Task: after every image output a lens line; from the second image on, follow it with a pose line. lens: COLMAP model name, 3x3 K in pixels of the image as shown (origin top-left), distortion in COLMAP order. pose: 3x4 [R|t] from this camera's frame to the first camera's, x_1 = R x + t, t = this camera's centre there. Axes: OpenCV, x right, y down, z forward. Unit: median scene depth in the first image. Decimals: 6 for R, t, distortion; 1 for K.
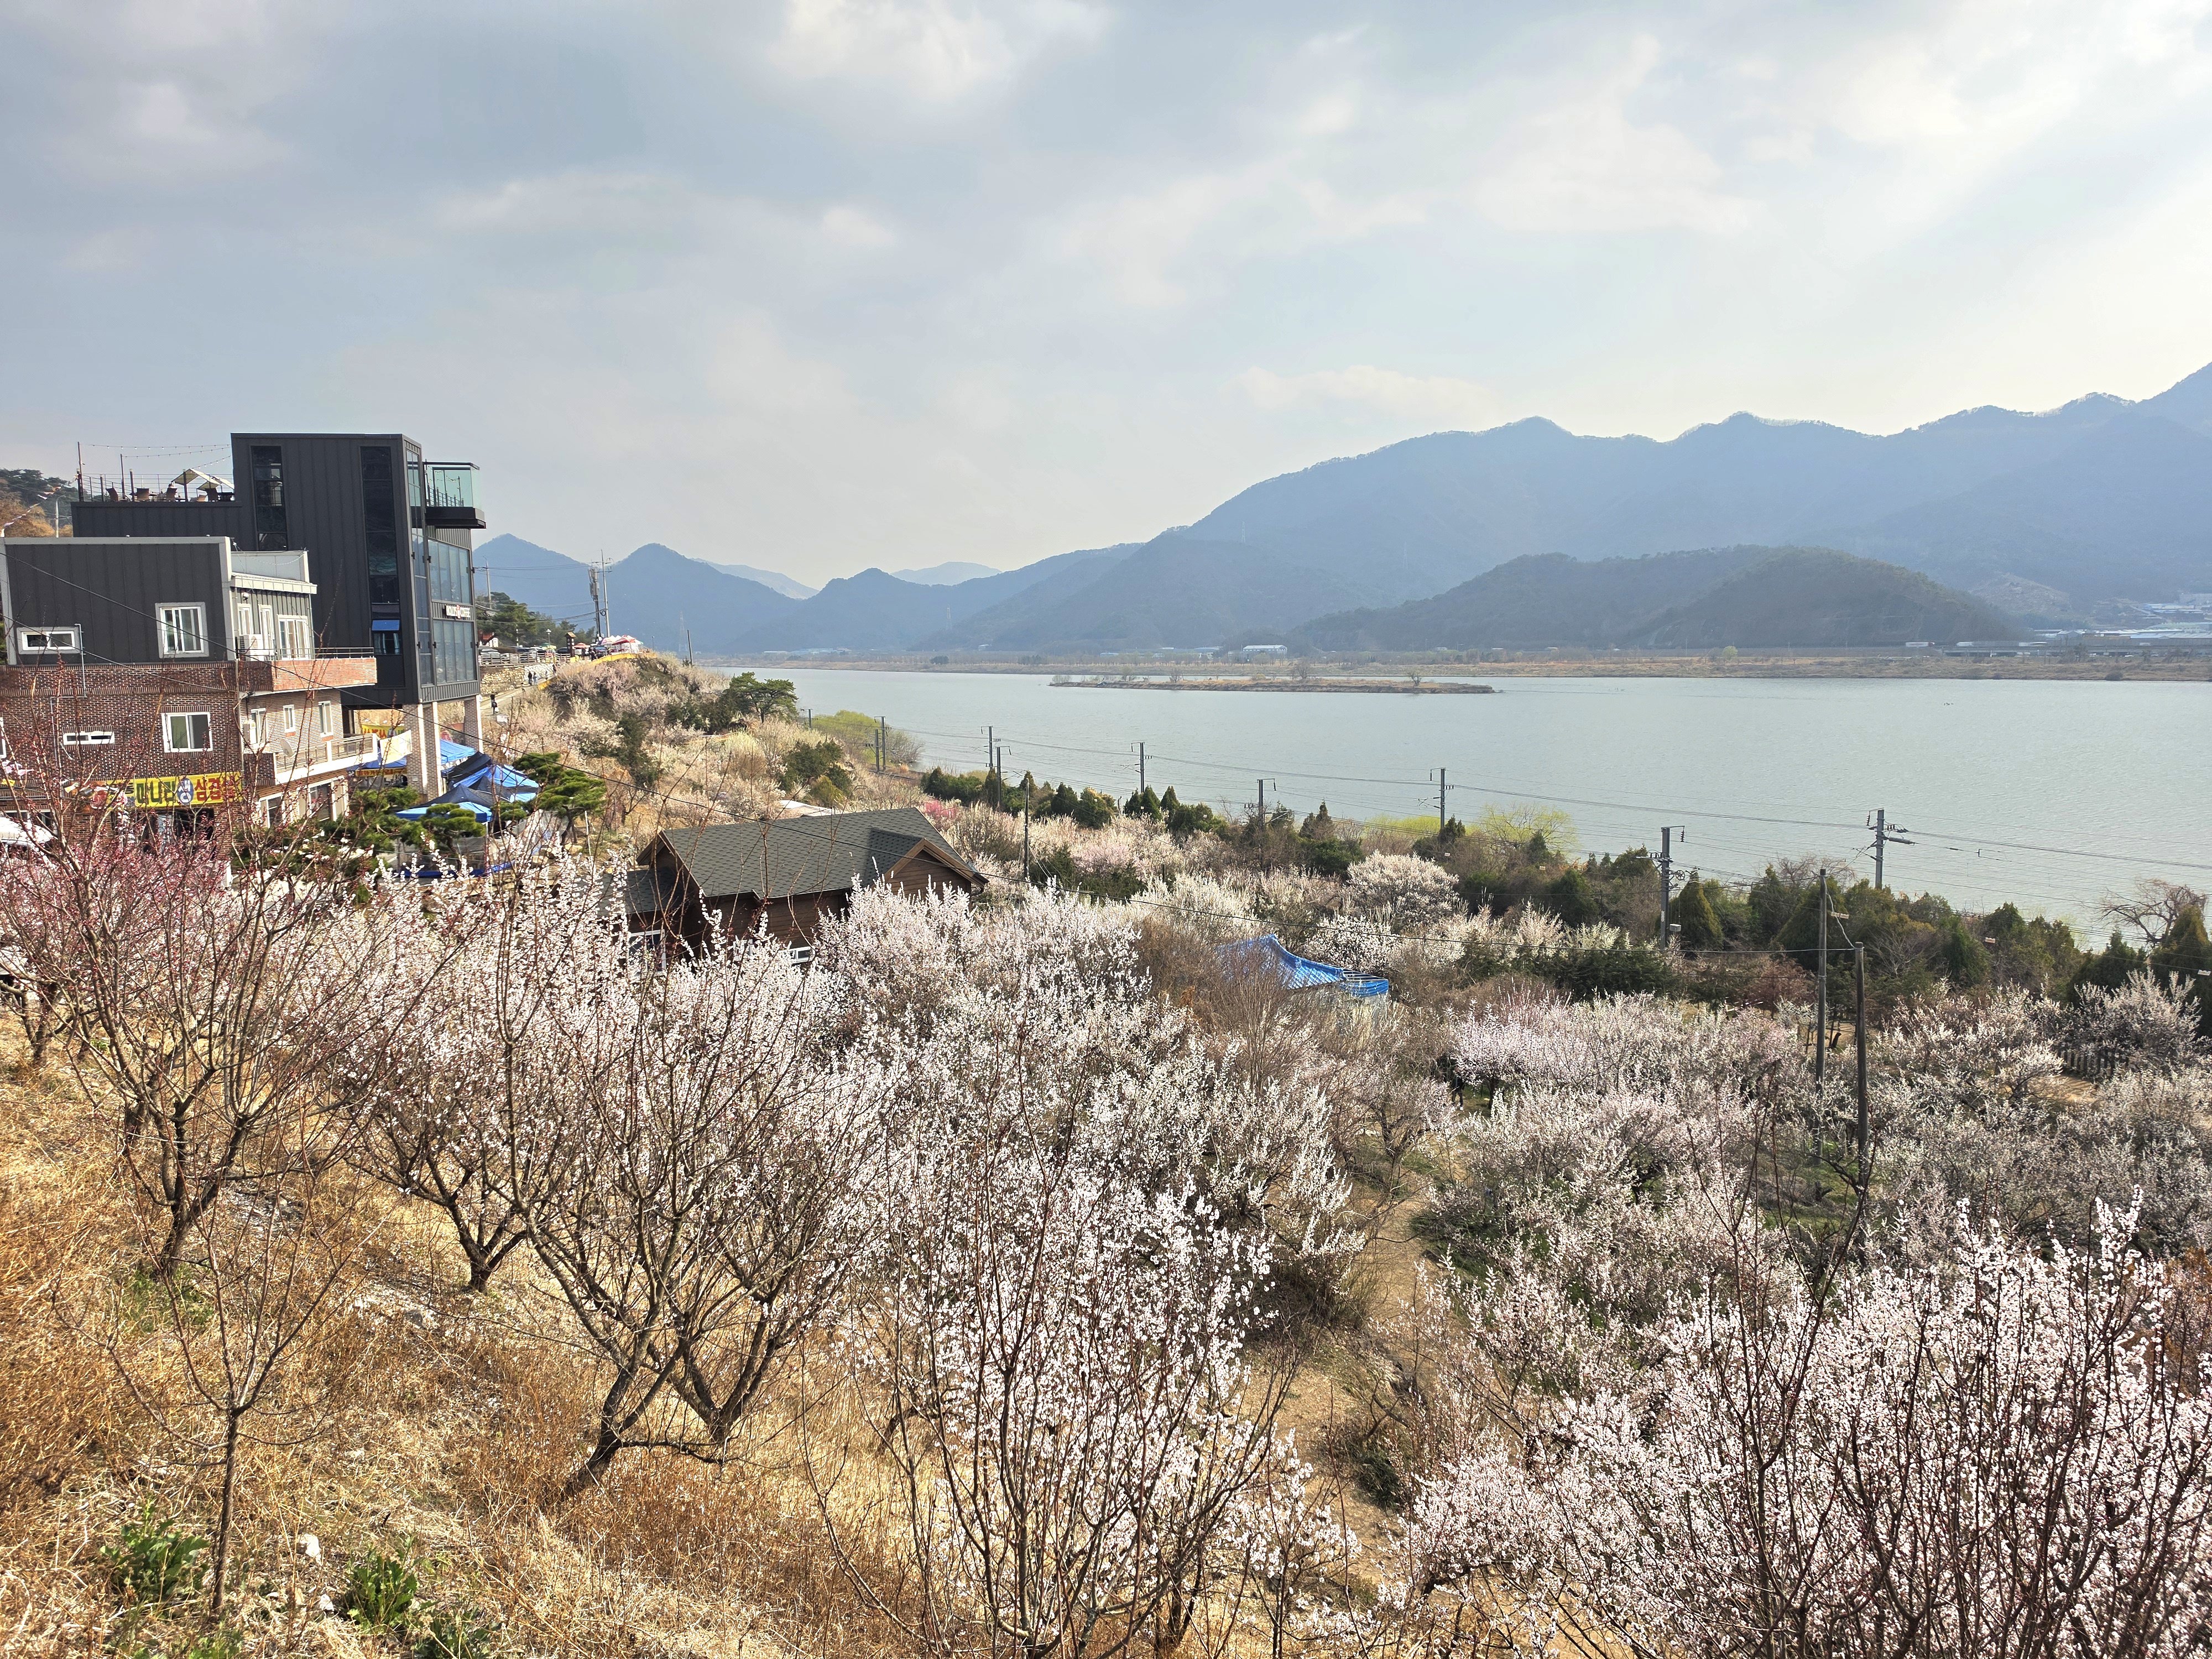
lens RADIAL K [[1526.4, 0, 1106.0], [0, 1526.4, 829.5], [0, 0, 1]] dist [0.112620, -0.157788]
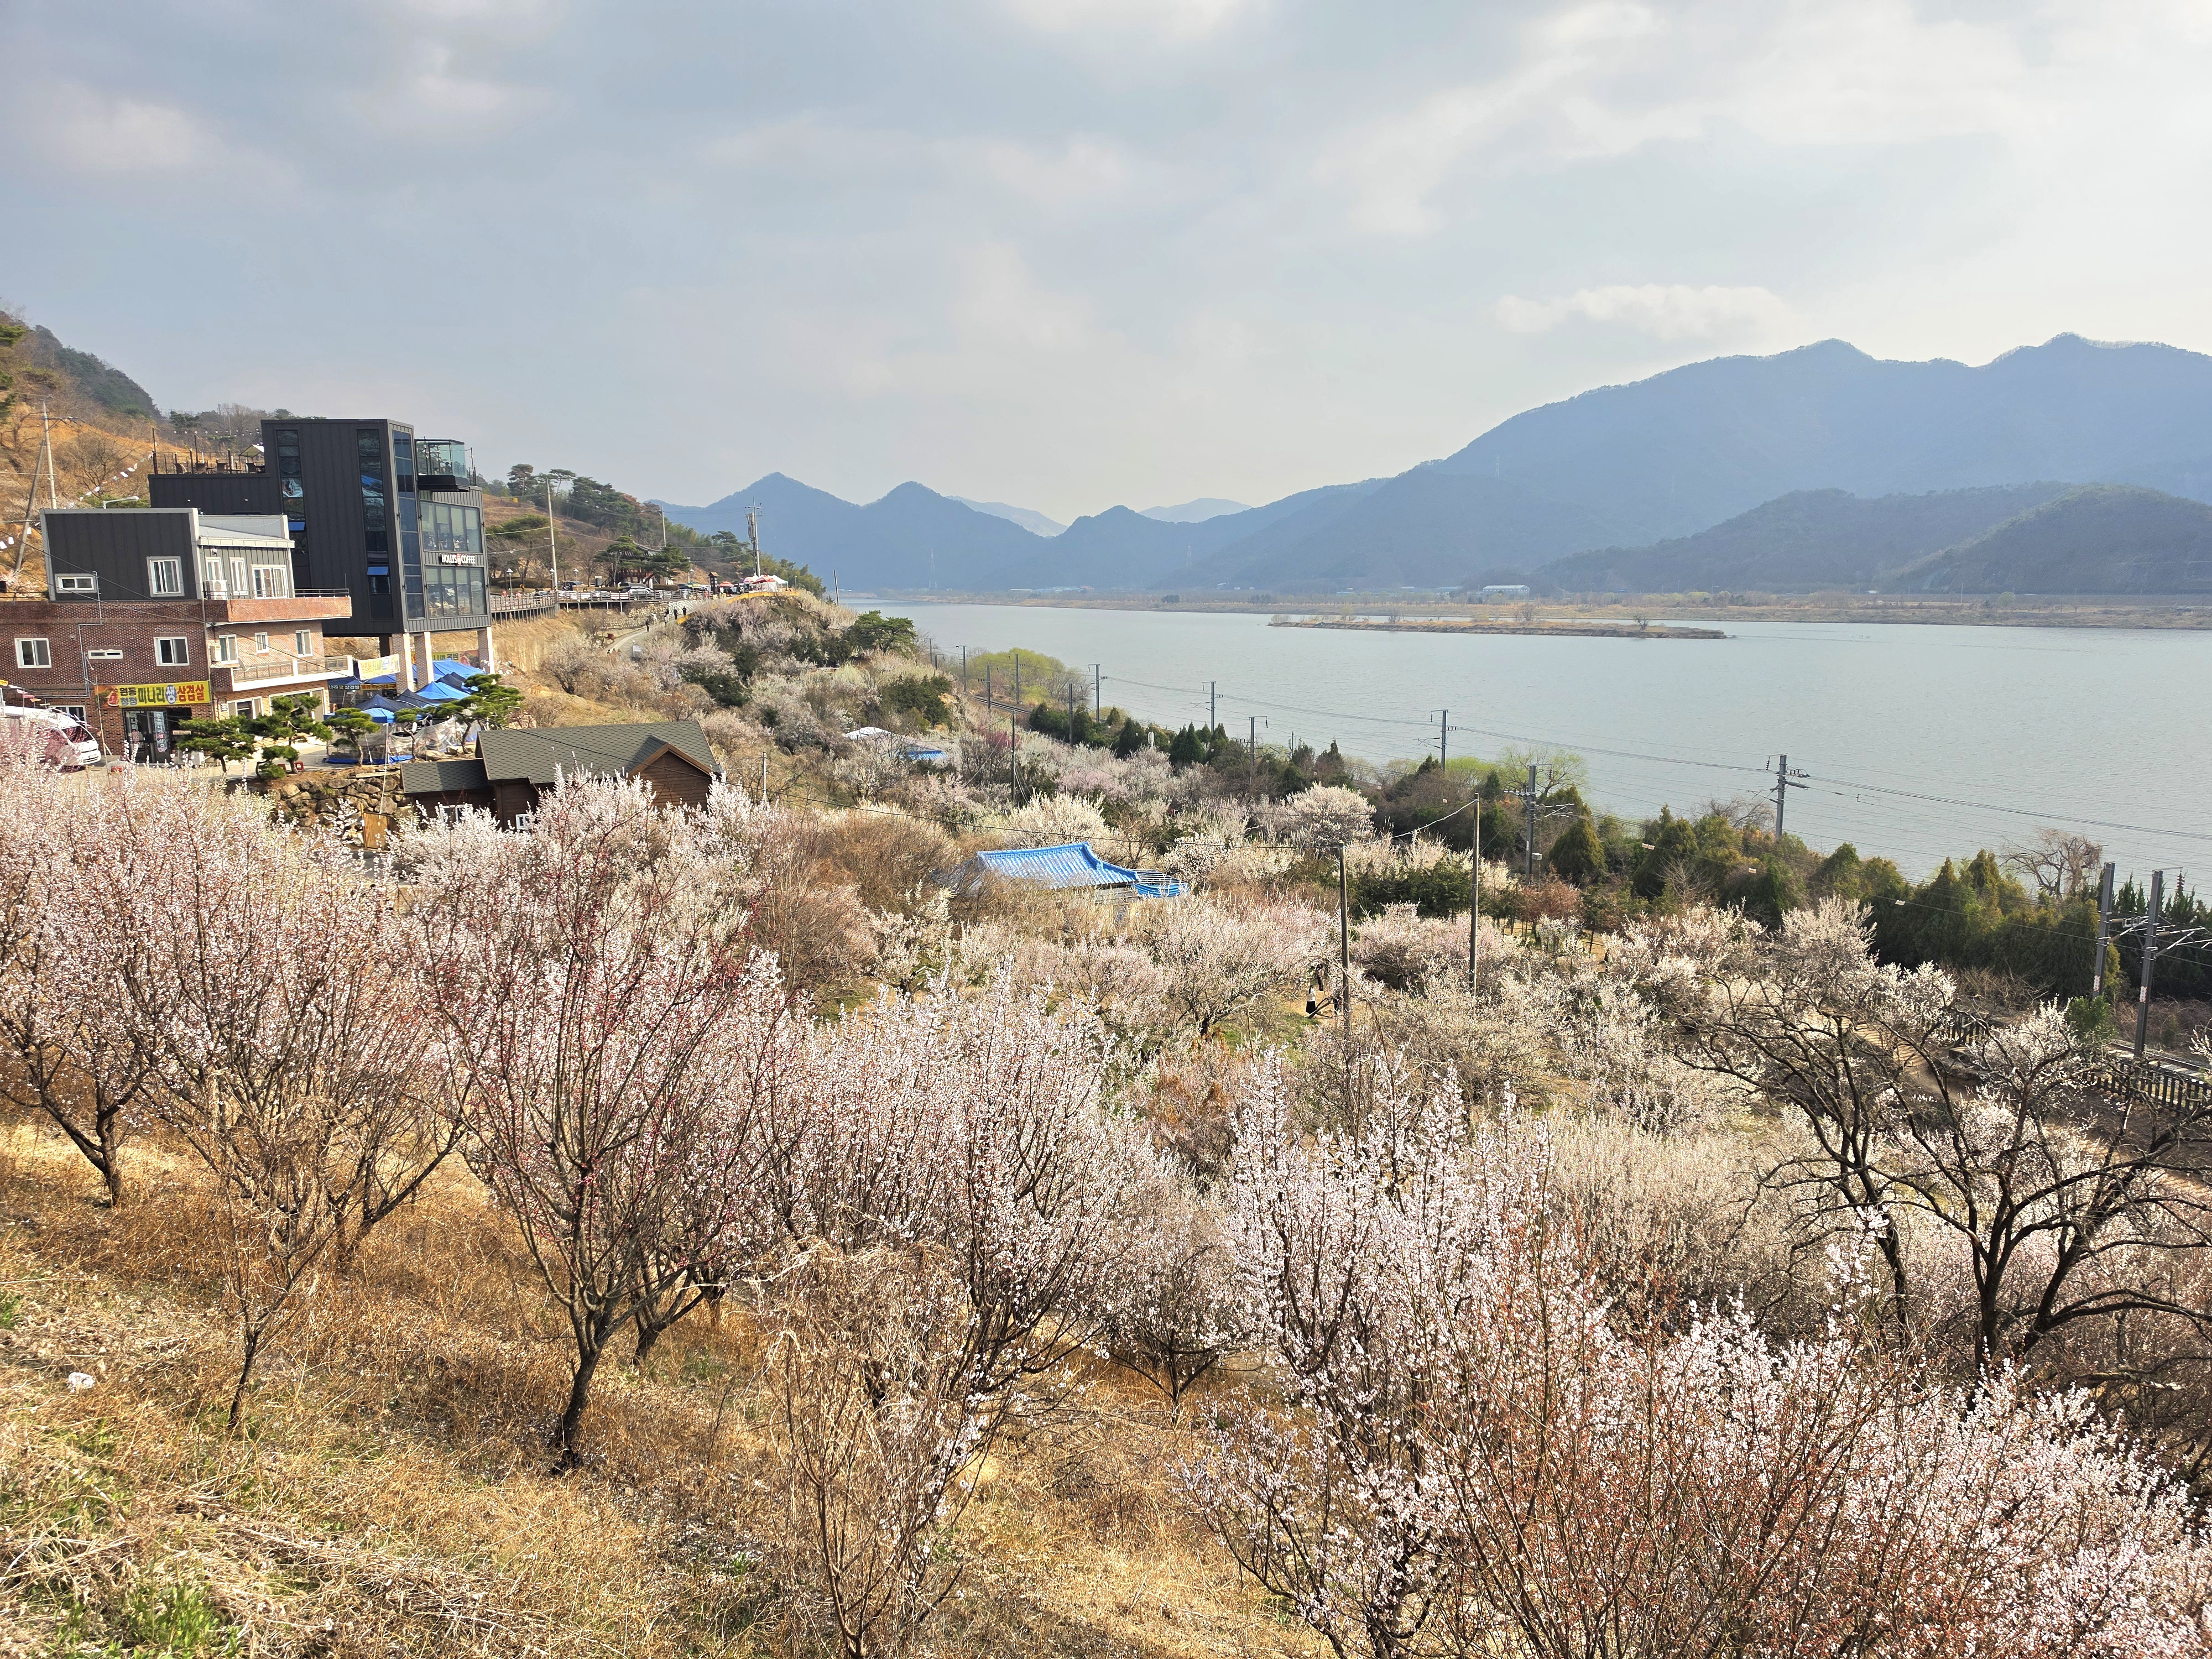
lens RADIAL K [[1526.4, 0, 1106.0], [0, 1526.4, 829.5], [0, 0, 1]] dist [0.112620, -0.157788]
pose [[0.988487, 0.033625, -0.147526, 0.111937], [-0.027812, 0.998760, 0.041287, 0.003769], [0.148731, -0.036709, 0.988196, -0.061541]]
